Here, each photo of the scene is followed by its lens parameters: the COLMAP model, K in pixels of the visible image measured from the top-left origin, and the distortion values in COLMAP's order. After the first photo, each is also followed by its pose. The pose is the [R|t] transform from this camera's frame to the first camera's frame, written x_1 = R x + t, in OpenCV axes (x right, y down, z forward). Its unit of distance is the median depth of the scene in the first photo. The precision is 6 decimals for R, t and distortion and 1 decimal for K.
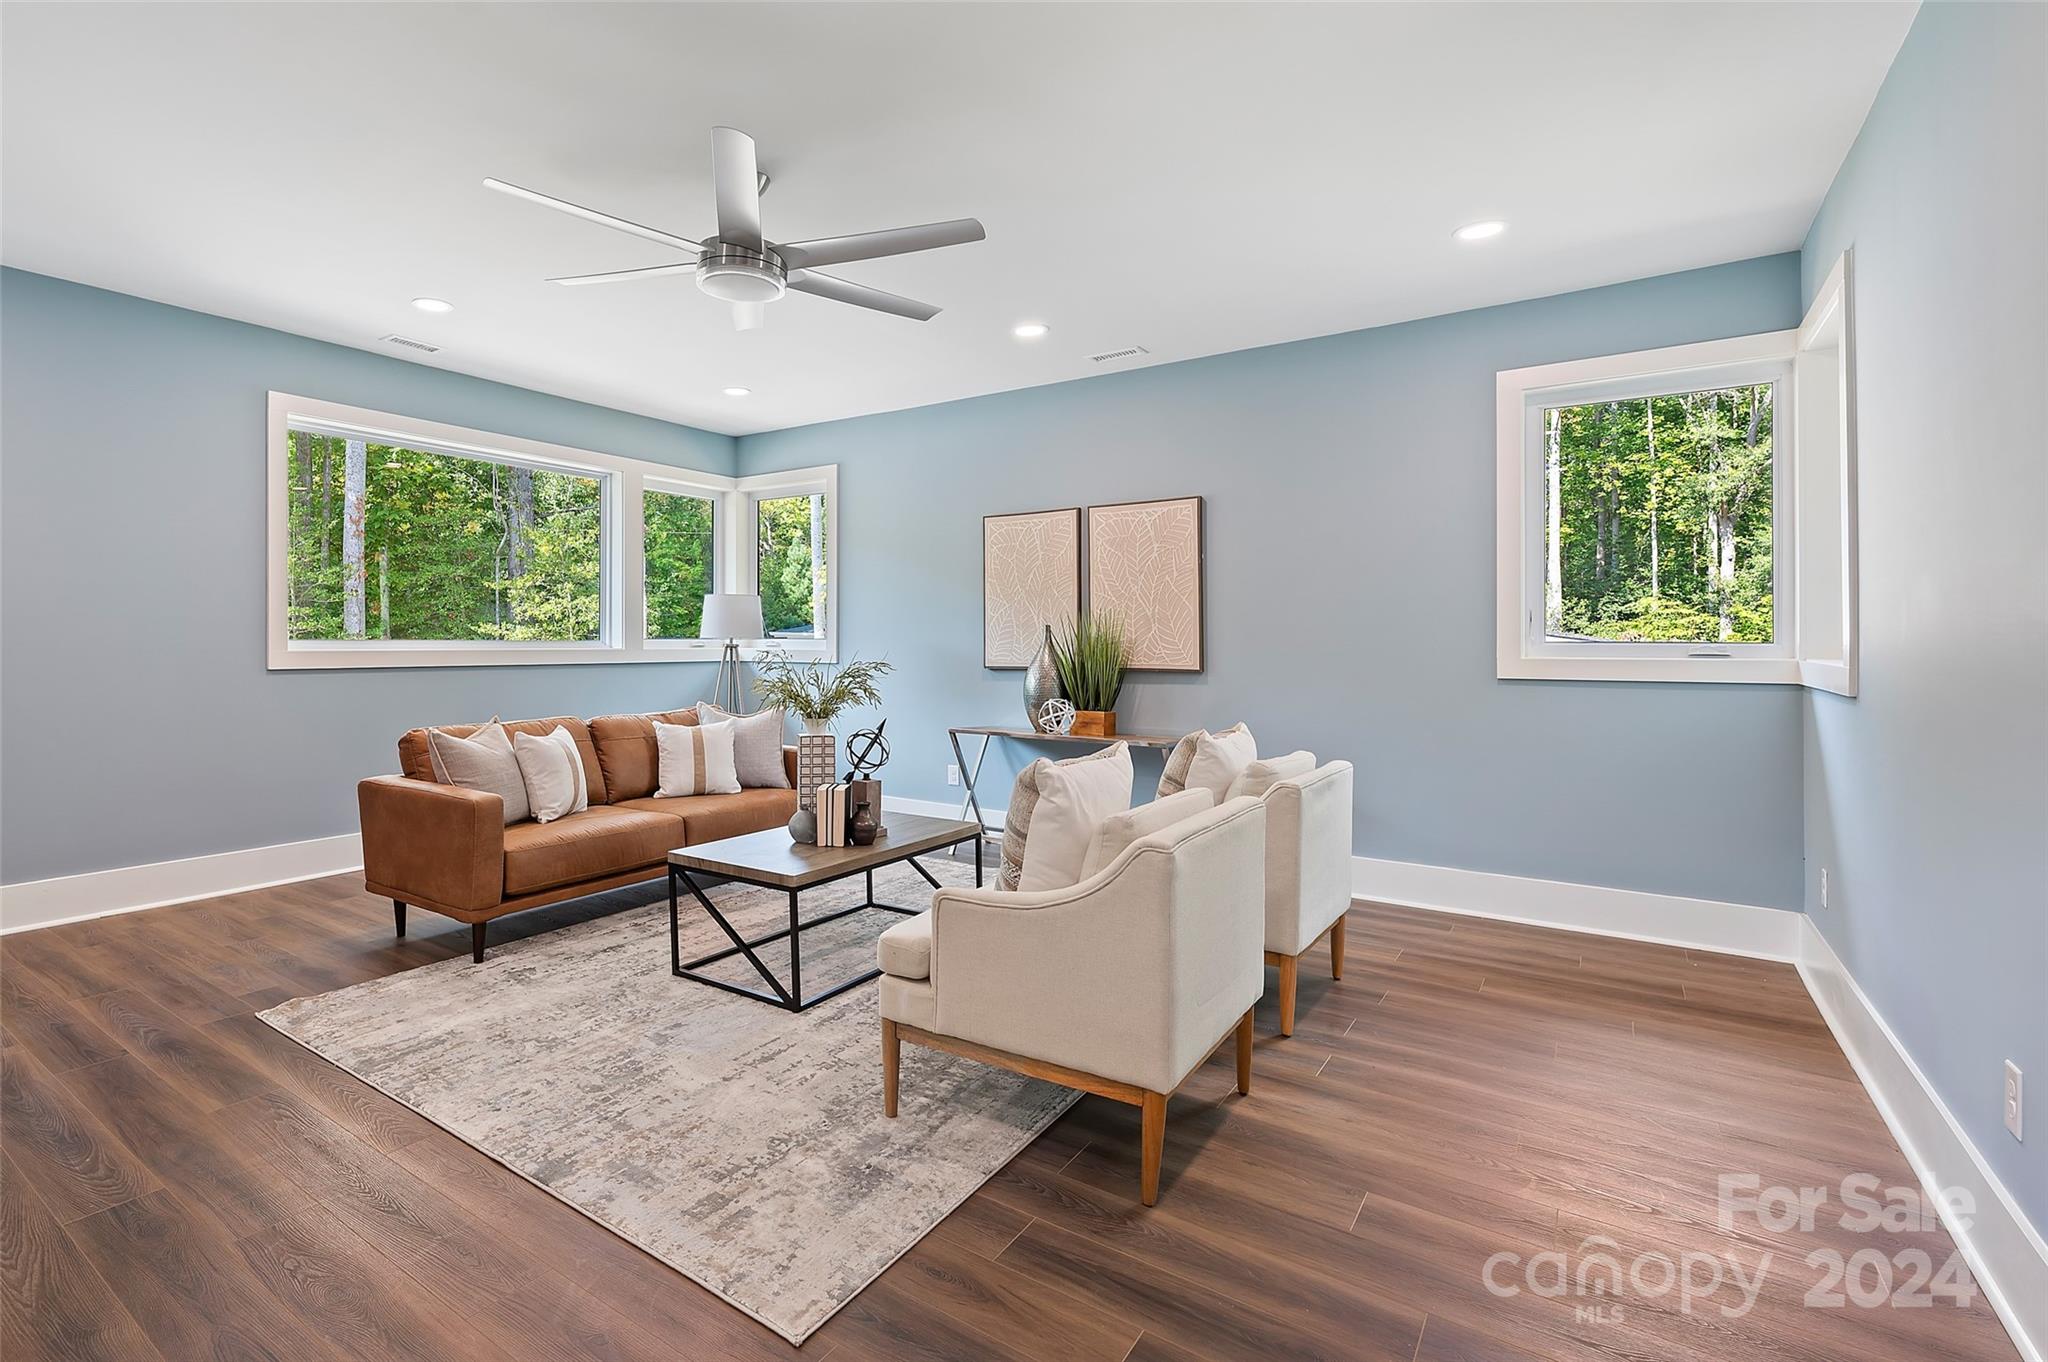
lens RADIAL K [[980.1, 0, 843.8], [0, 980.1, 638.5], [0, 0, 1]] dist [0.001318, 0.000251]
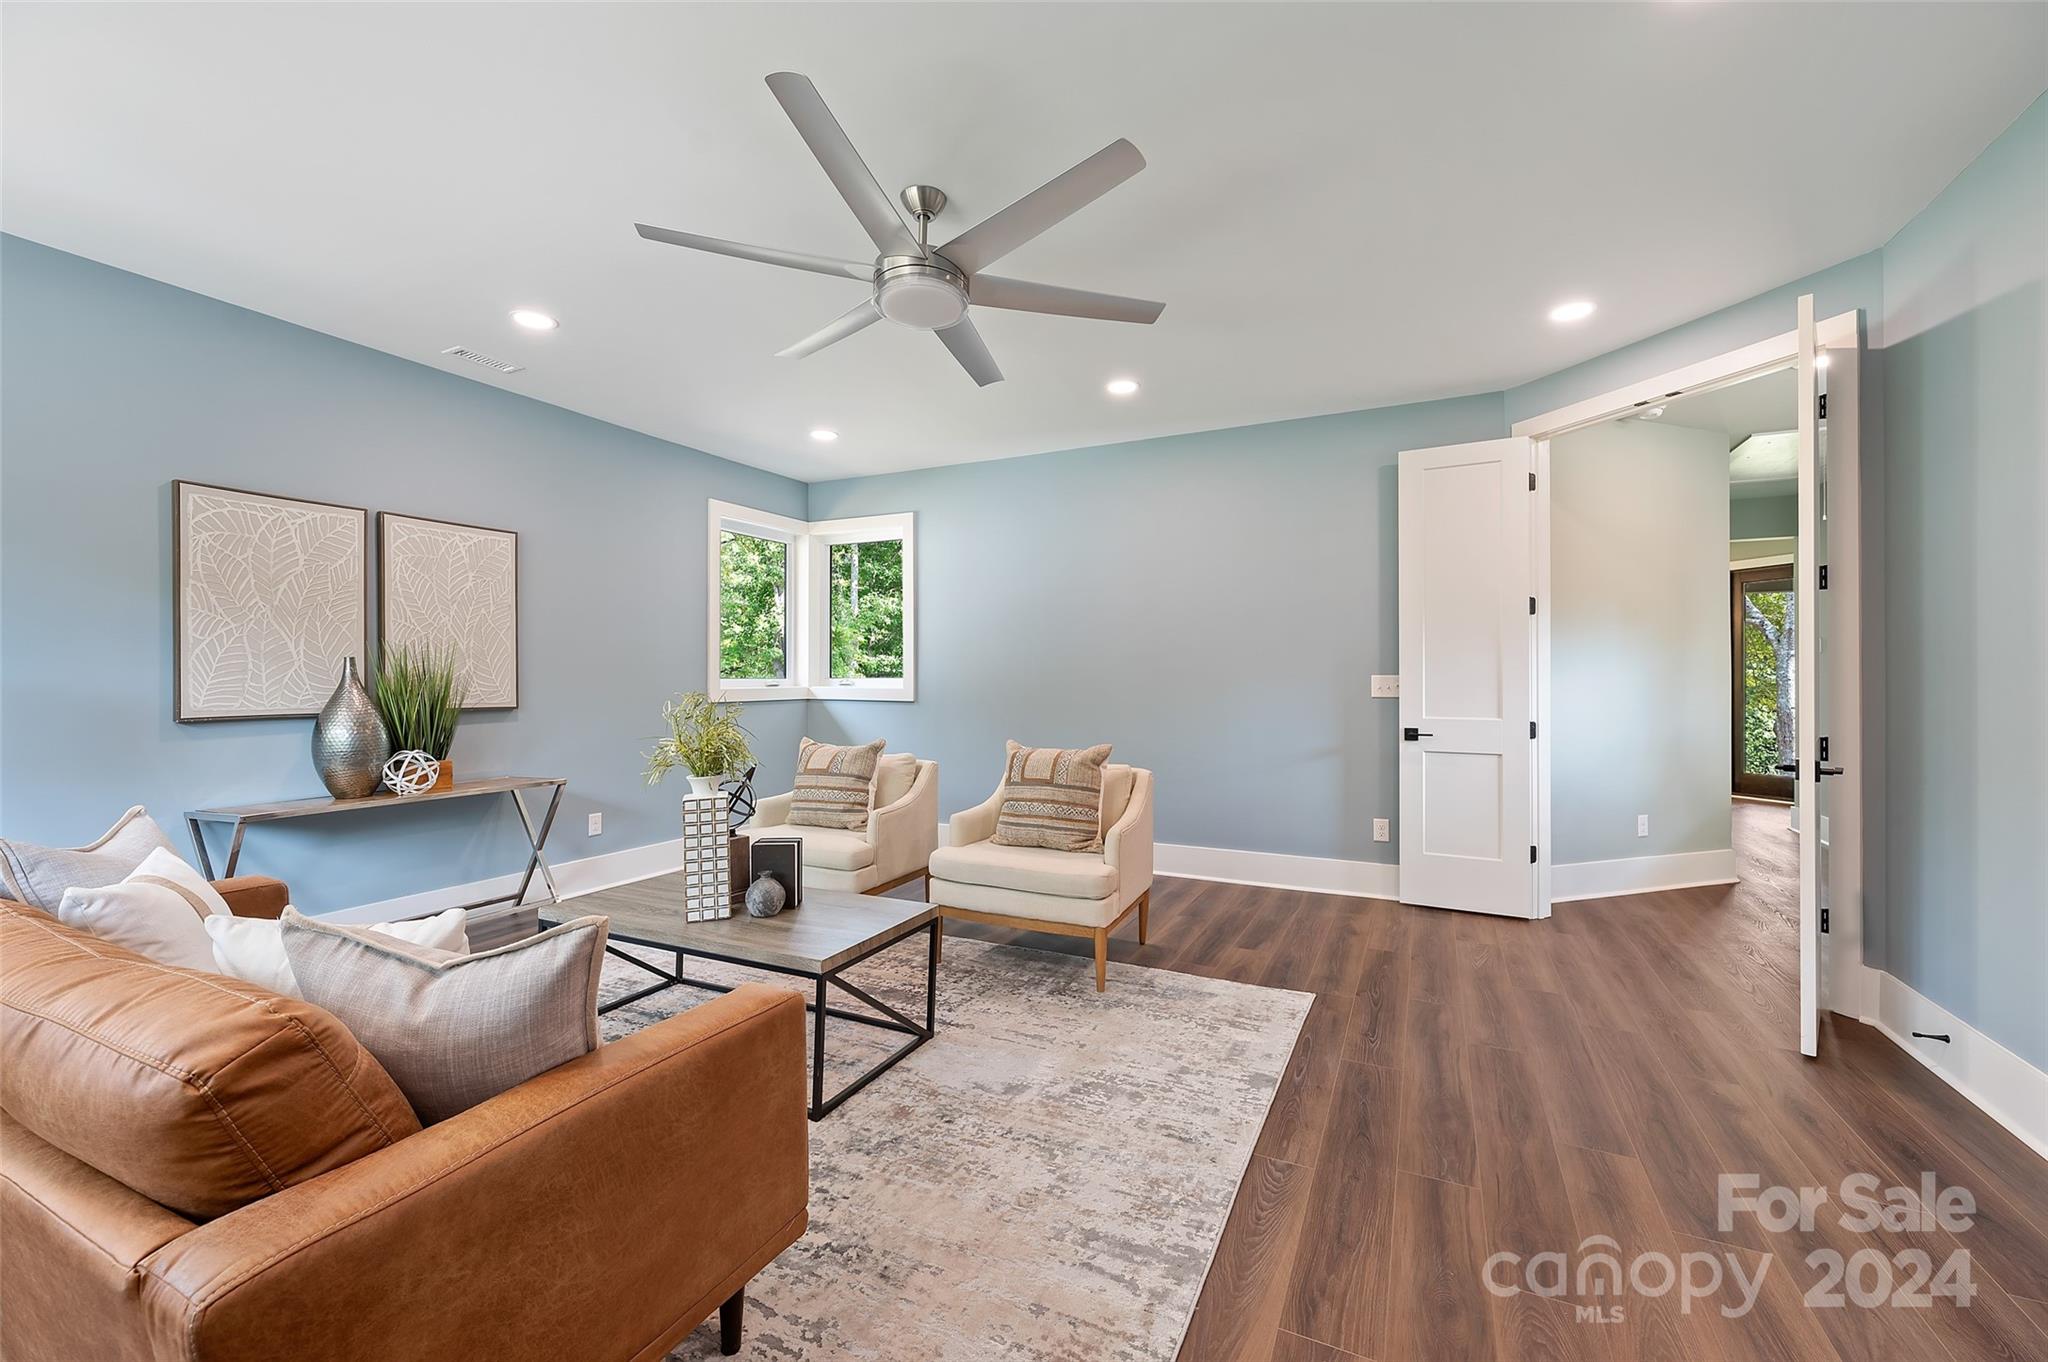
lens RADIAL K [[825.5, 0, 1027.1], [0, 825.5, 688.6], [0, 0, 1]] dist [-0.001130, 0.000039]
pose [[-0.217090, -0.015194, 0.976033, -0.572601], [-0.005176, 0.999883, 0.014414, -0.001435], [-0.976138, -0.001922, -0.217143, 0.678791]]
